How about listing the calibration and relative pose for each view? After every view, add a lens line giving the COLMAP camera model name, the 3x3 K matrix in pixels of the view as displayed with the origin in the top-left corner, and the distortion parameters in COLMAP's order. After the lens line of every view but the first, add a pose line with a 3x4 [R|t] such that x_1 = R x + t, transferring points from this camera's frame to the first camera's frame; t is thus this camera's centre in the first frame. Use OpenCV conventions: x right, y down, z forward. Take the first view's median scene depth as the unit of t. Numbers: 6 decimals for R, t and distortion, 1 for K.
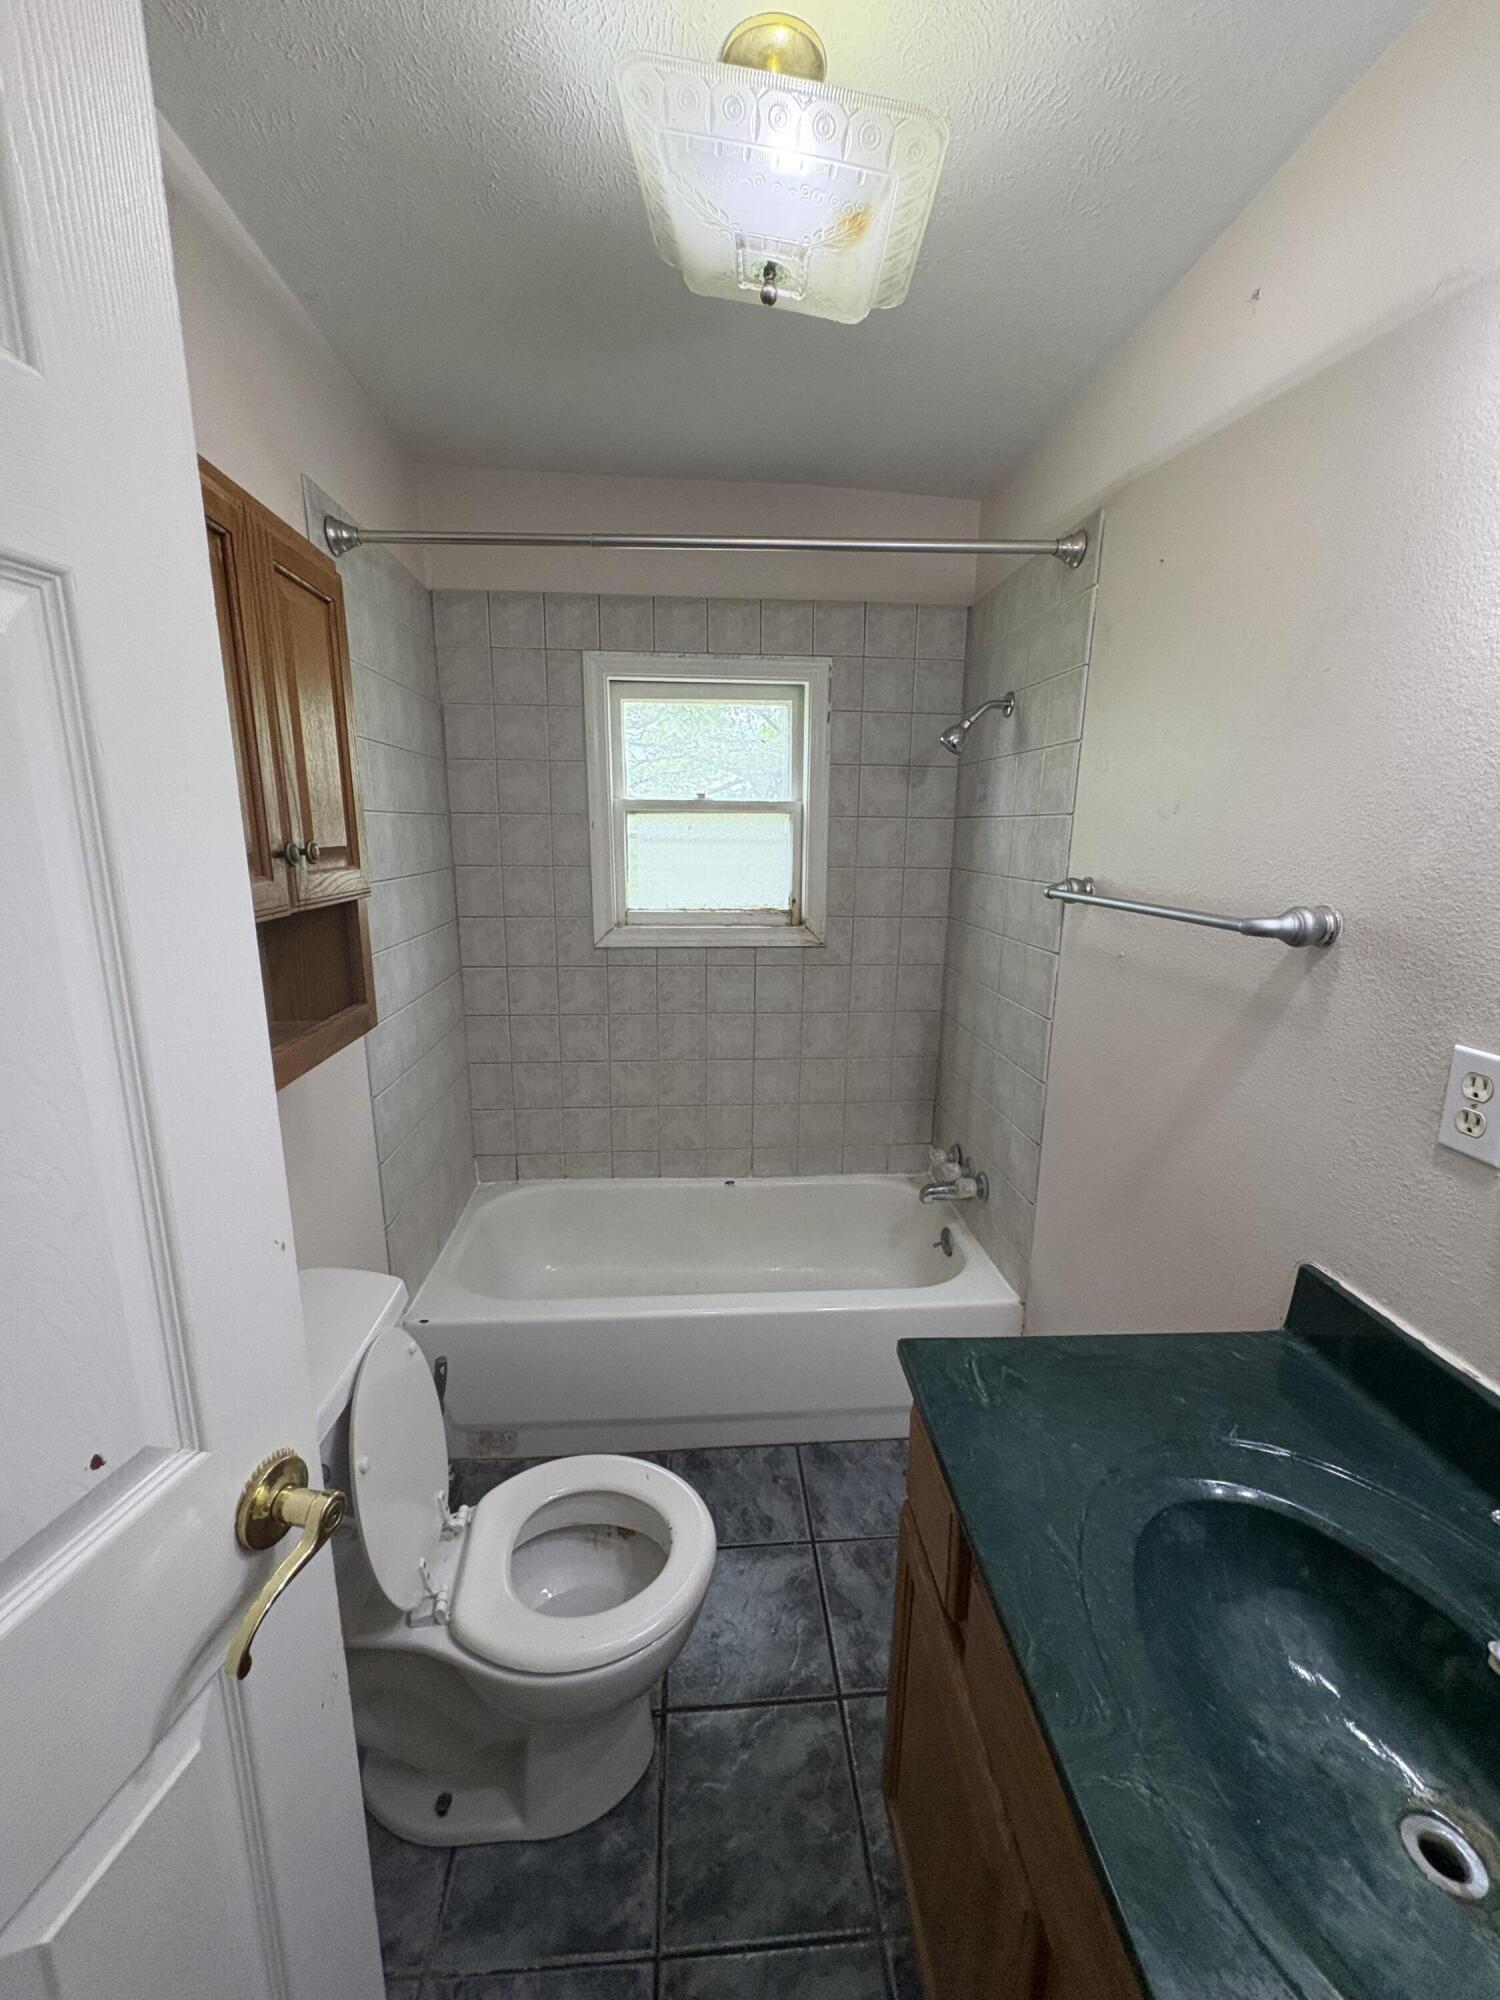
lens RADIAL K [[798.6, 0, 745.4], [0, 798.6, 997.9], [0, 0, 1]] dist [-0.000752, 0.000294]
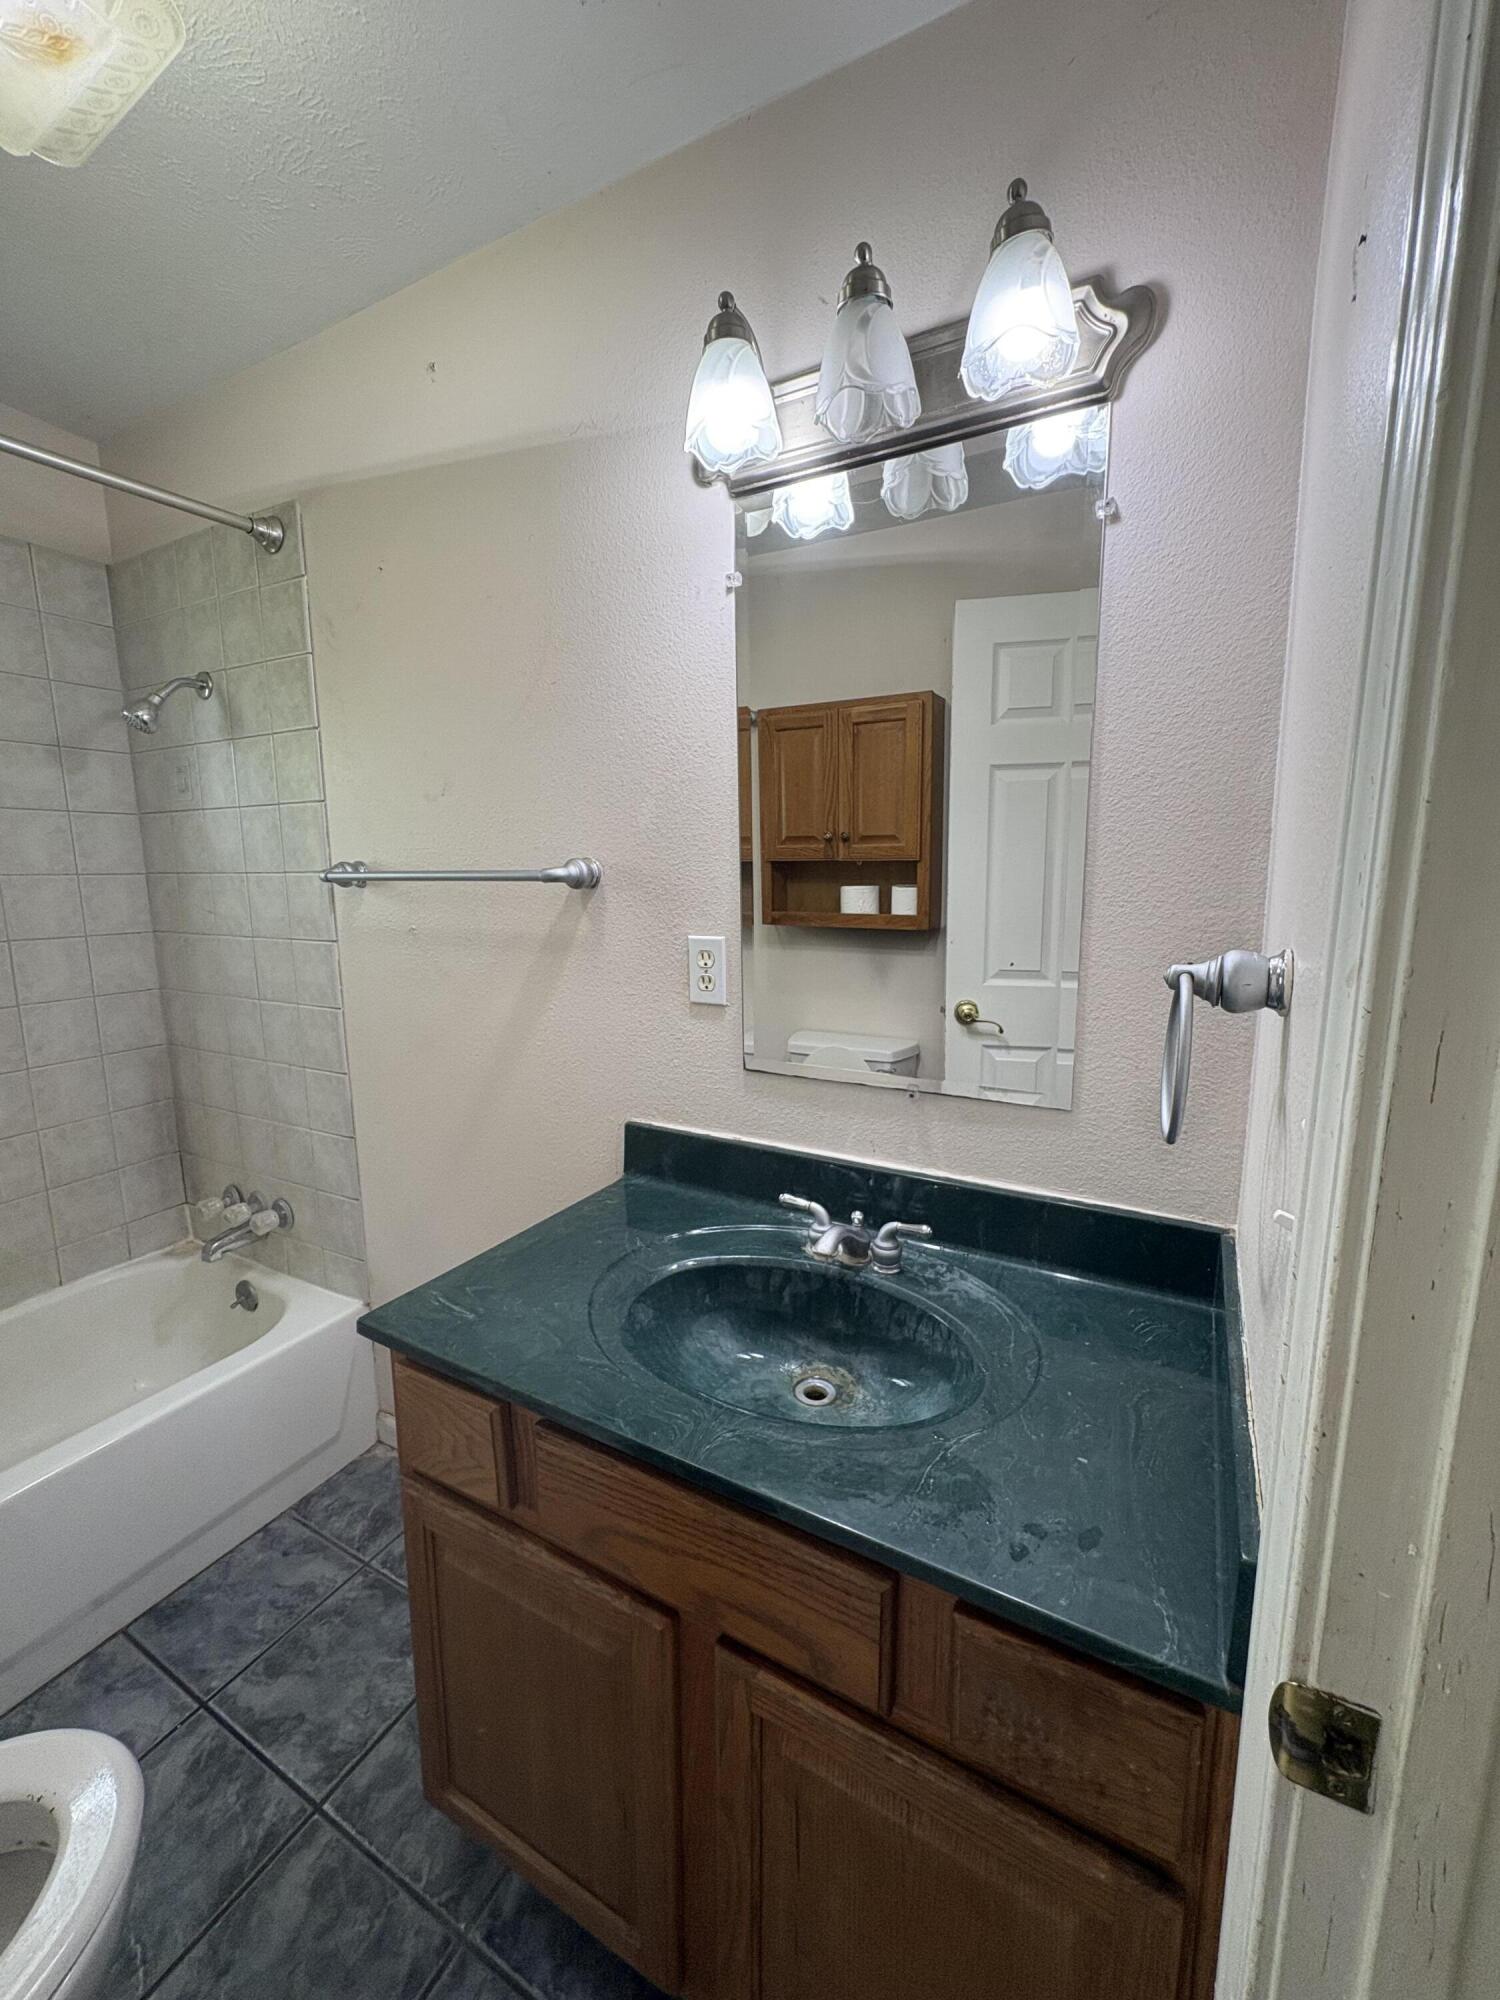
lens RADIAL K [[798.6, 0, 752.8], [0, 798.6, 997.3], [0, 0, 1]] dist [-0.000752, 0.000294]
pose [[0.536794, -0.154067, 0.829527, -0.152419], [0.189844, 0.980030, 0.059171, 0.048410], [-0.822078, 0.125718, 0.555323, 0.026448]]
